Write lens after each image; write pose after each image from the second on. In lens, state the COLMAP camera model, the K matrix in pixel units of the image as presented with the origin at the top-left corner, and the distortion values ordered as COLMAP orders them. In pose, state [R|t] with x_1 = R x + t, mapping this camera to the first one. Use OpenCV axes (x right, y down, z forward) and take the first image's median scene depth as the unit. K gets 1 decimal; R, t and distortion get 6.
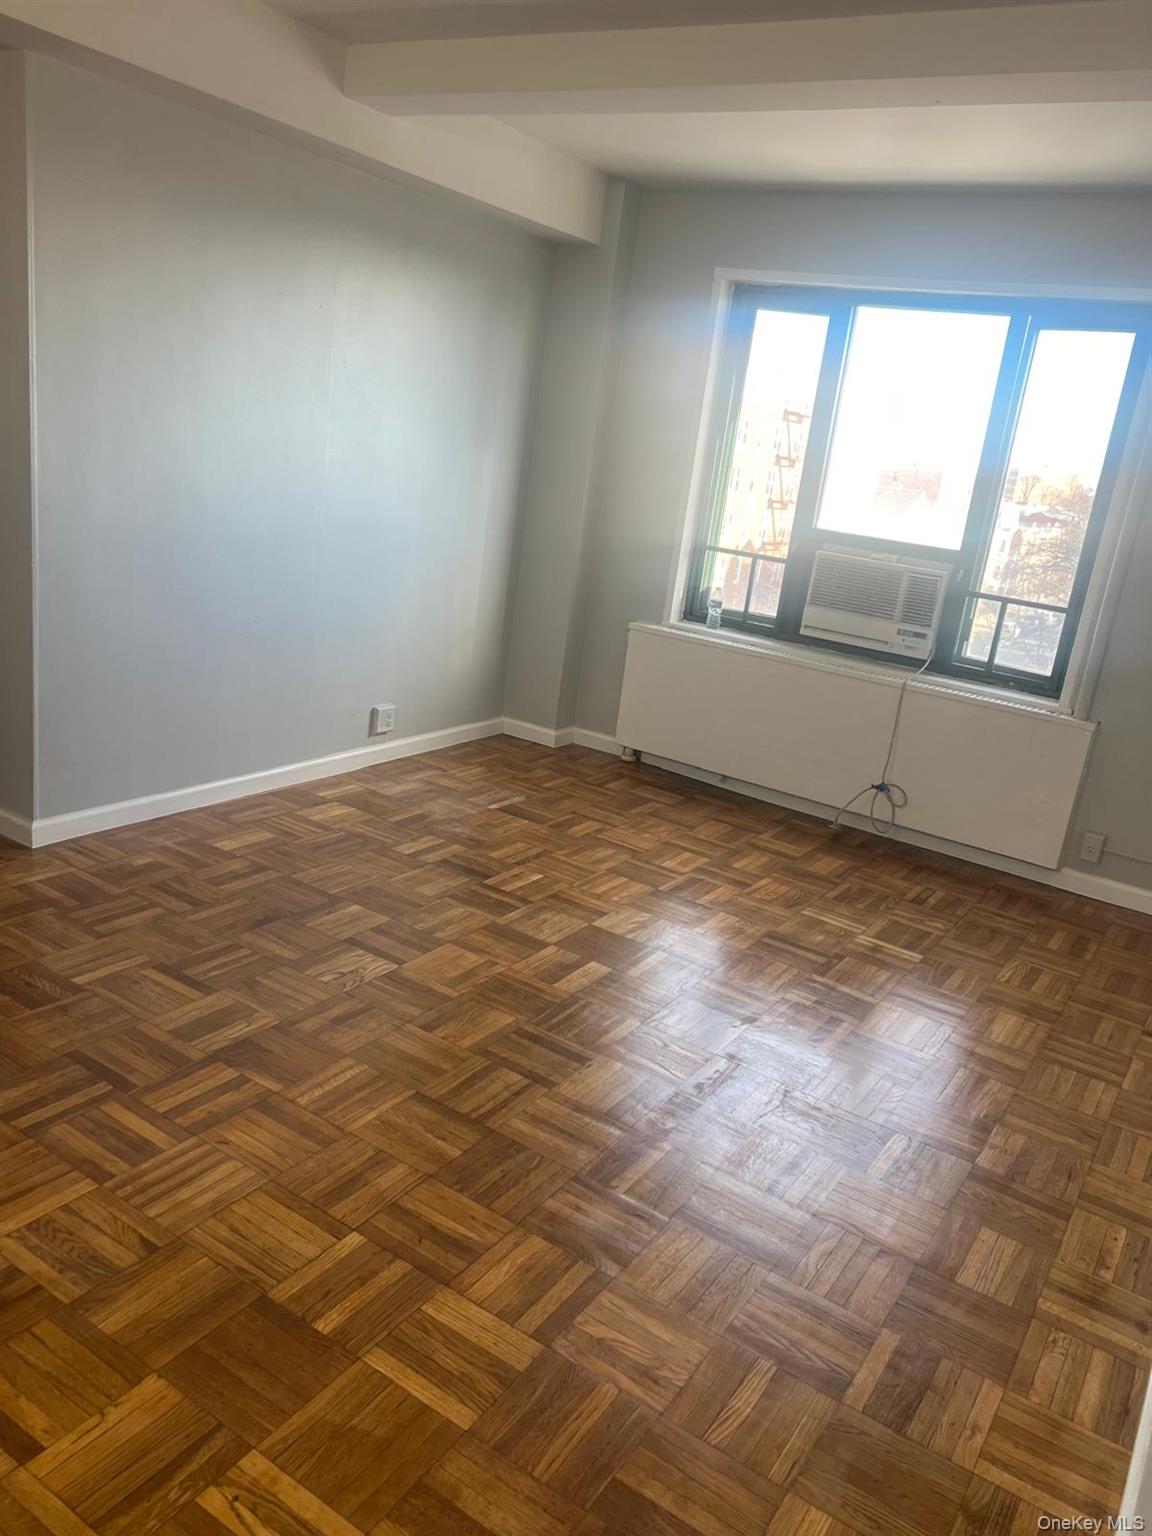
lens RADIAL K [[1164.3, 0, 588.0], [0, 1164.3, 771.3], [0, 0, 1]] dist [0.049039, -0.050187]
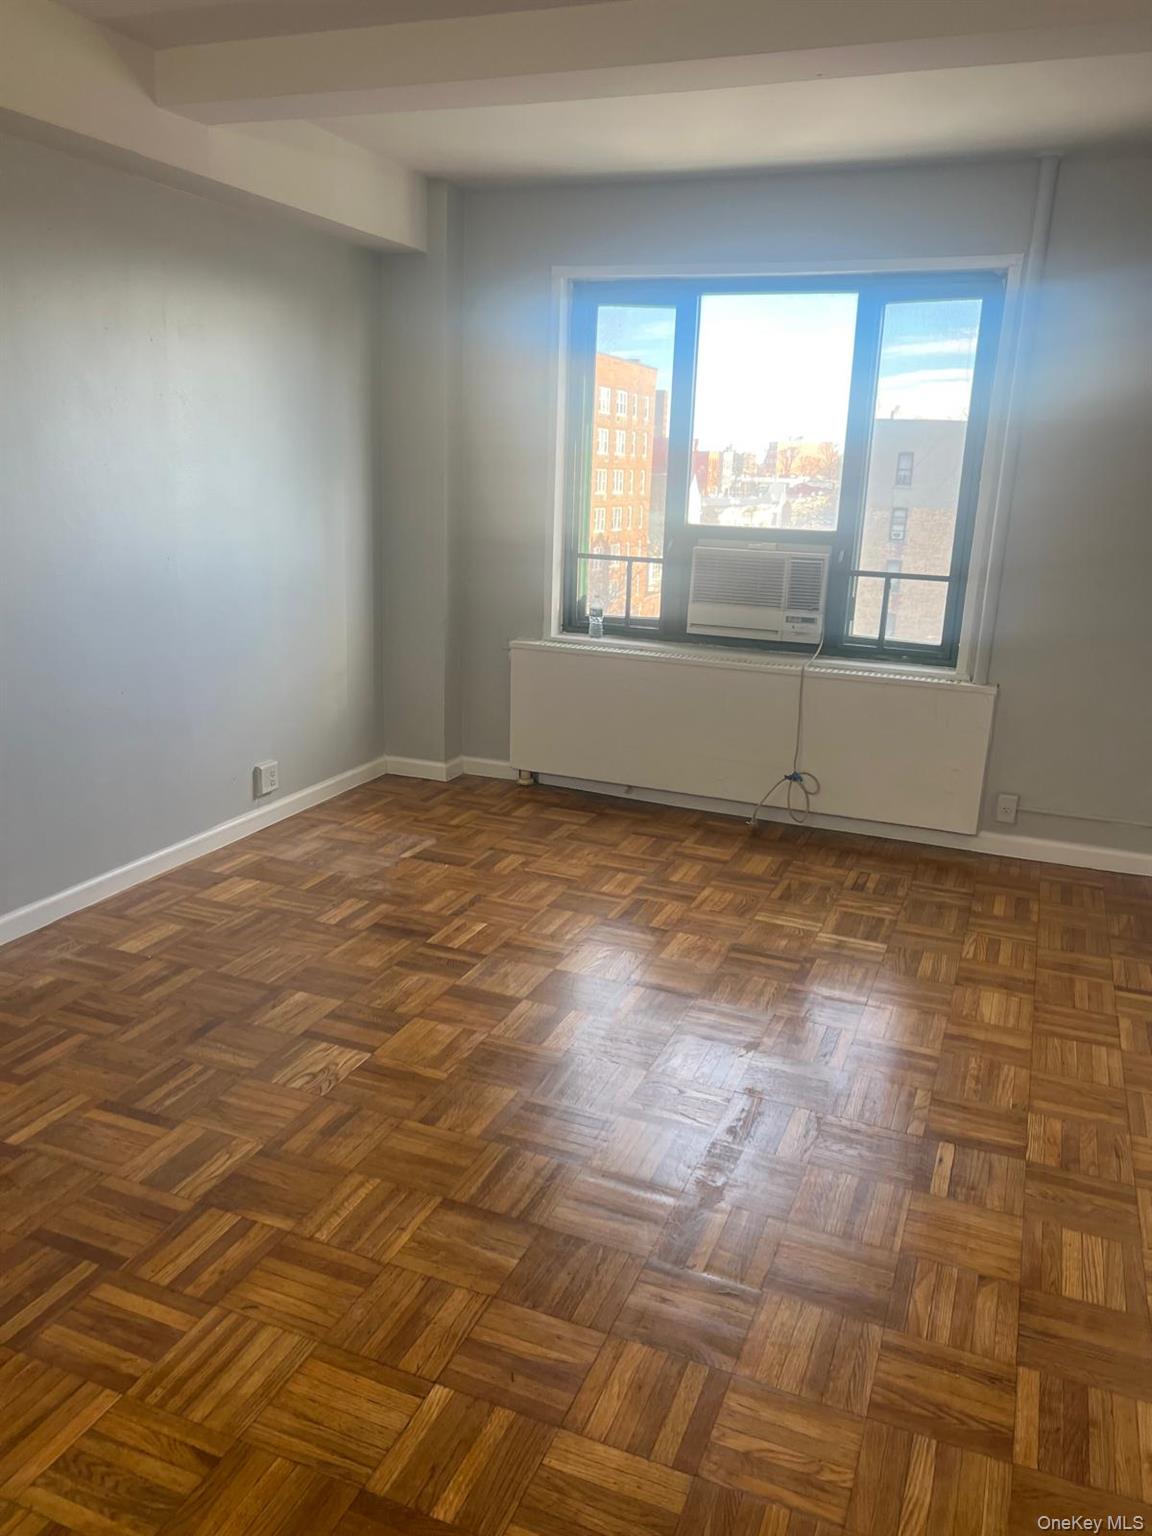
lens RADIAL K [[1164.3, 0, 581.0], [0, 1164.3, 771.7], [0, 0, 1]] dist [0.049039, -0.050187]
pose [[0.978995, -0.137673, 0.150380, -0.112499], [0.138101, 0.990389, 0.007648, -0.035452], [-0.149988, 0.013280, 0.988599, 0.078318]]
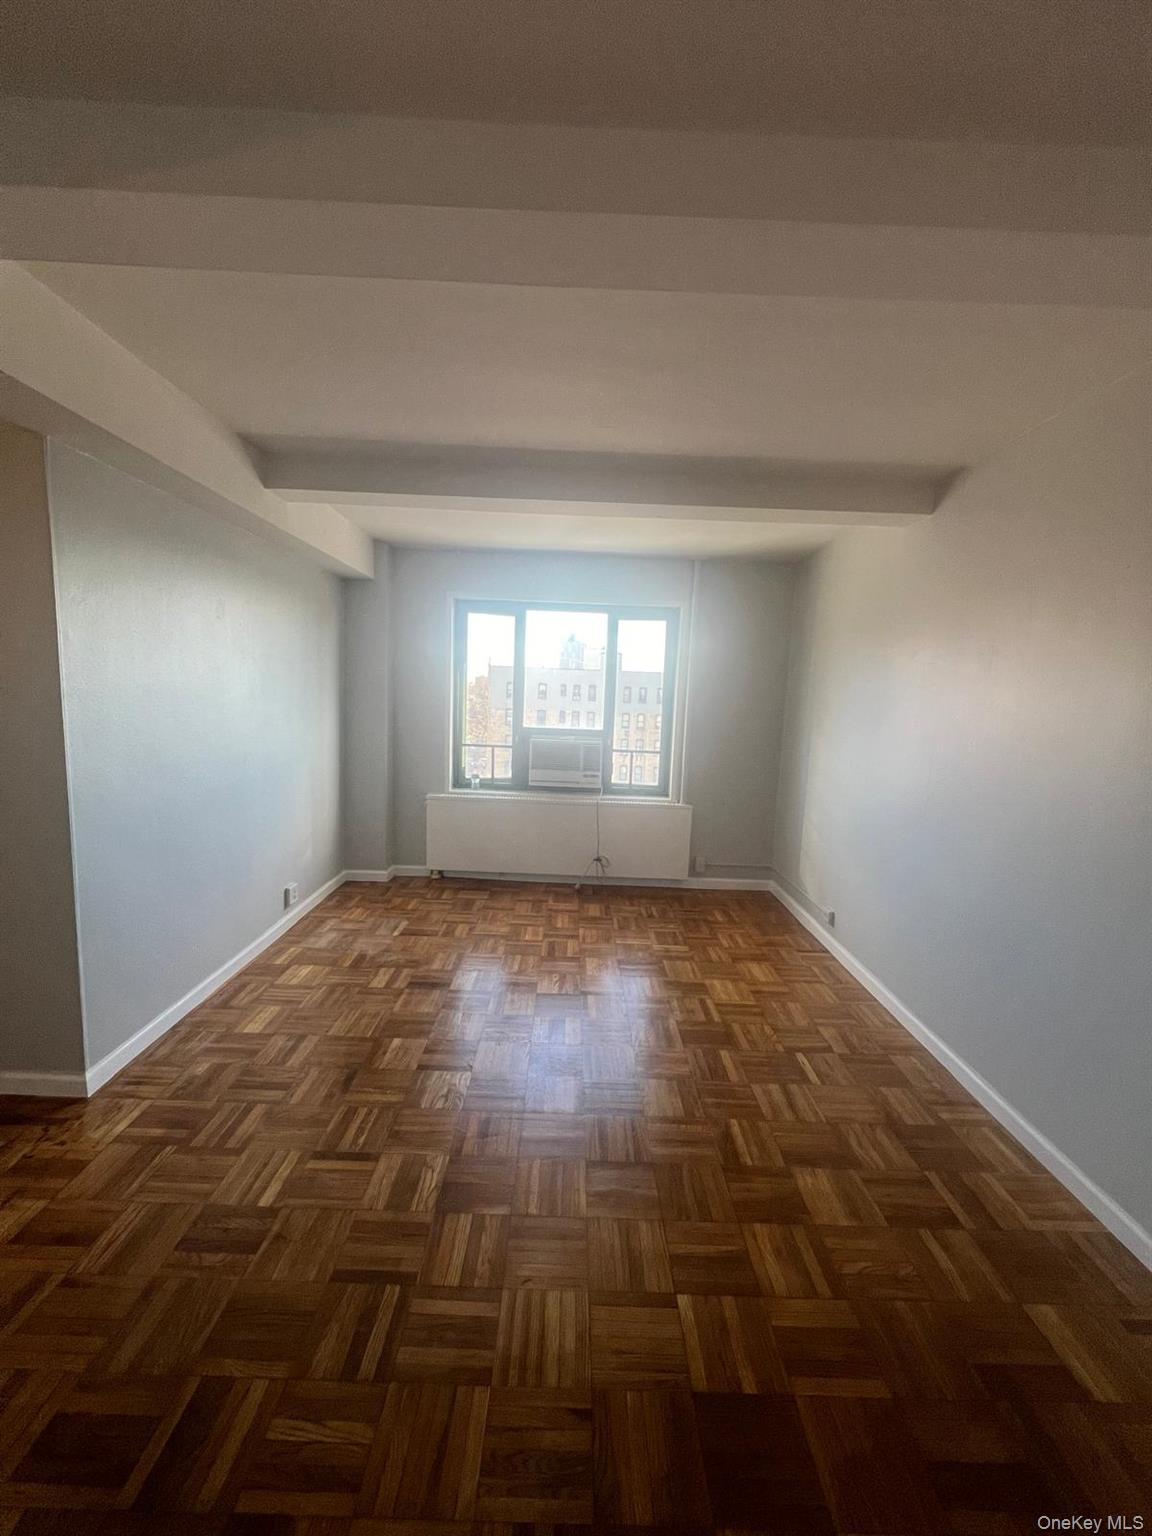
lens RADIAL K [[614.9, 0, 579.1], [0, 614.9, 769.0], [0, 0, 1]] dist [-0.001015, 0.000337]
pose [[0.839103, -0.161210, 0.519536, -0.391950], [0.215998, 0.975299, -0.046226, -0.133869], [-0.499251, 0.151008, 0.853197, 0.247757]]
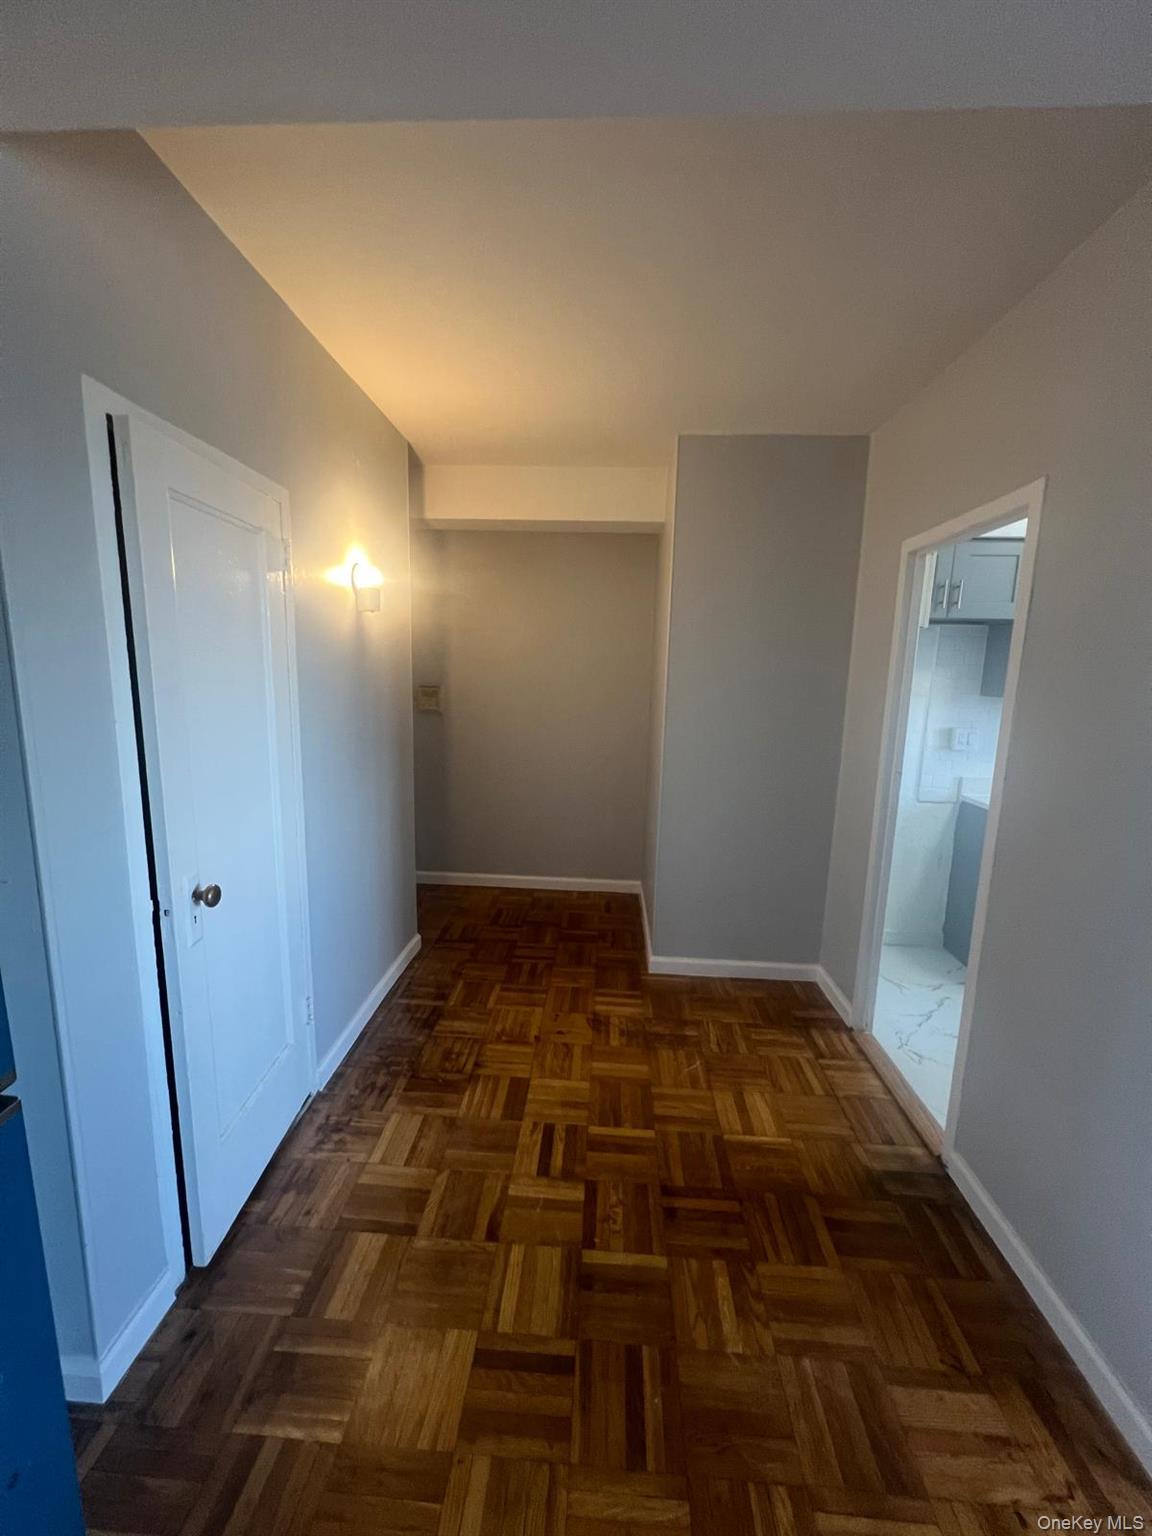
lens RADIAL K [[614.9, 0, 567.8], [0, 614.9, 770.4], [0, 0, 1]] dist [-0.001015, 0.000337]
pose [[0.482433, 0.024489, -0.875591, -0.423294], [-0.198359, 0.976695, -0.081975, -0.242923], [0.853178, 0.213228, 0.476047, 0.618828]]
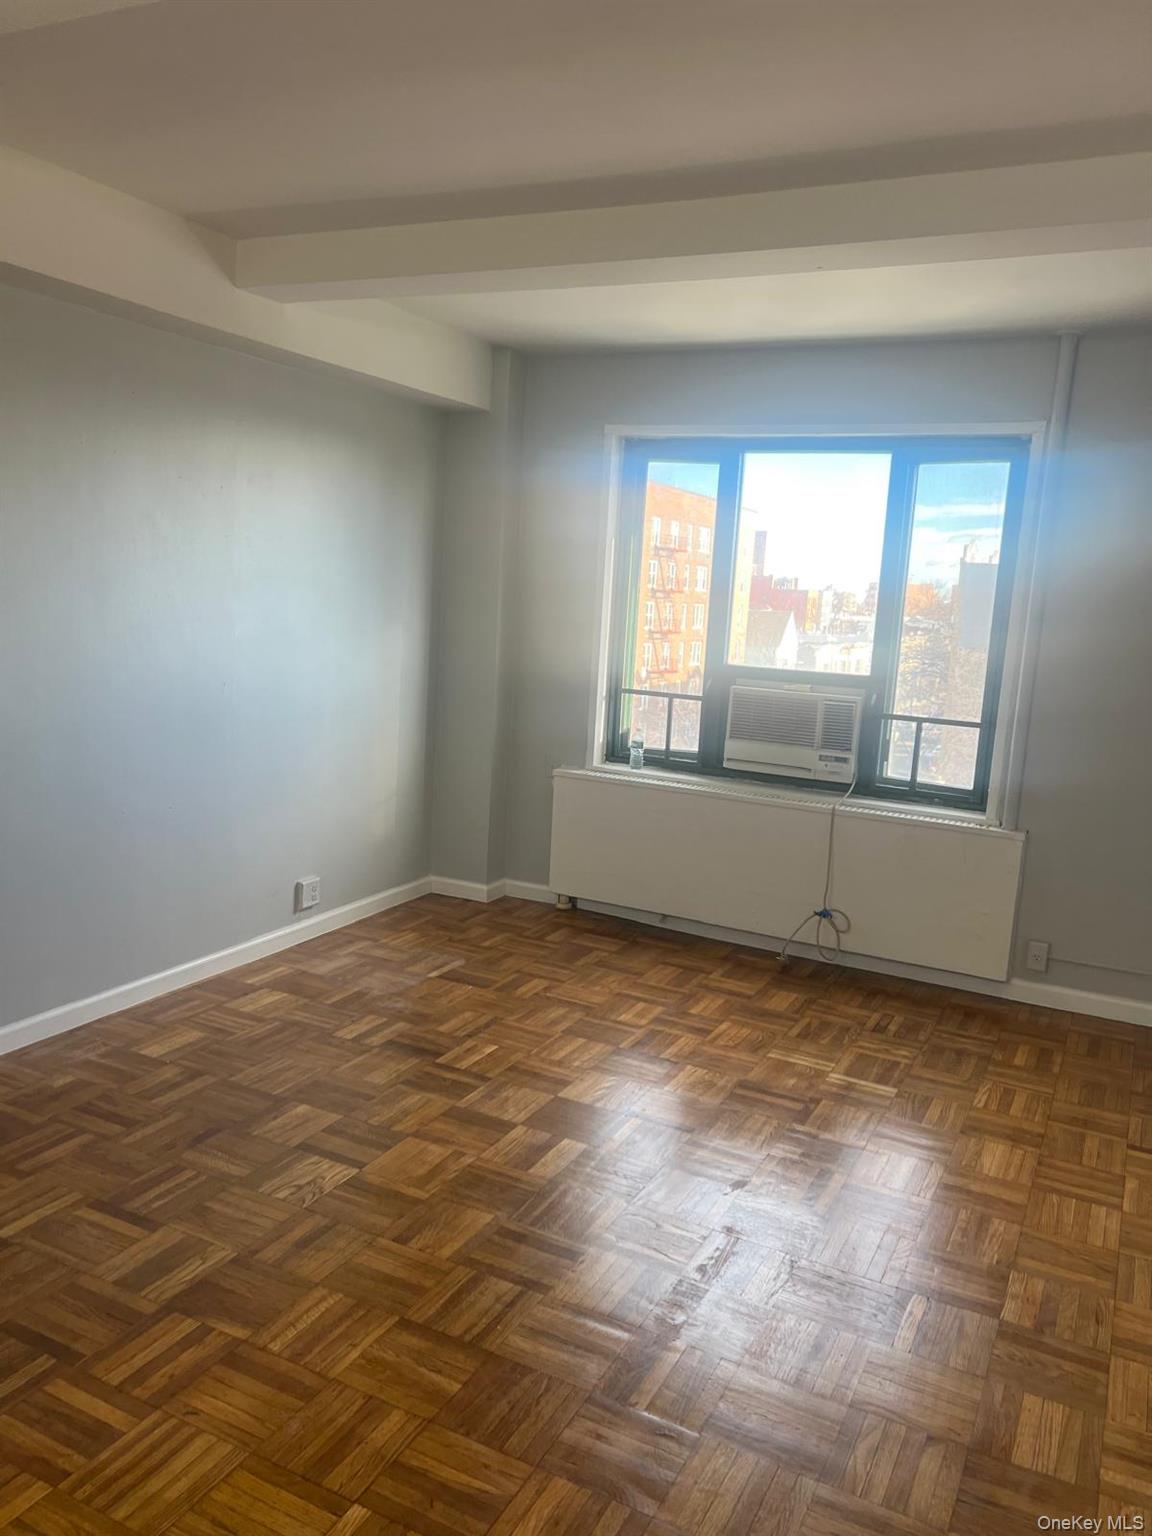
lens RADIAL K [[1164.3, 0, 595.4], [0, 1164.3, 764.0], [0, 0, 1]] dist [0.049039, -0.050187]
pose [[0.991665, -0.085818, 0.096099, -0.040103], [0.096699, 0.988649, -0.114986, -0.026270], [-0.085140, 0.123320, 0.988708, 0.029141]]
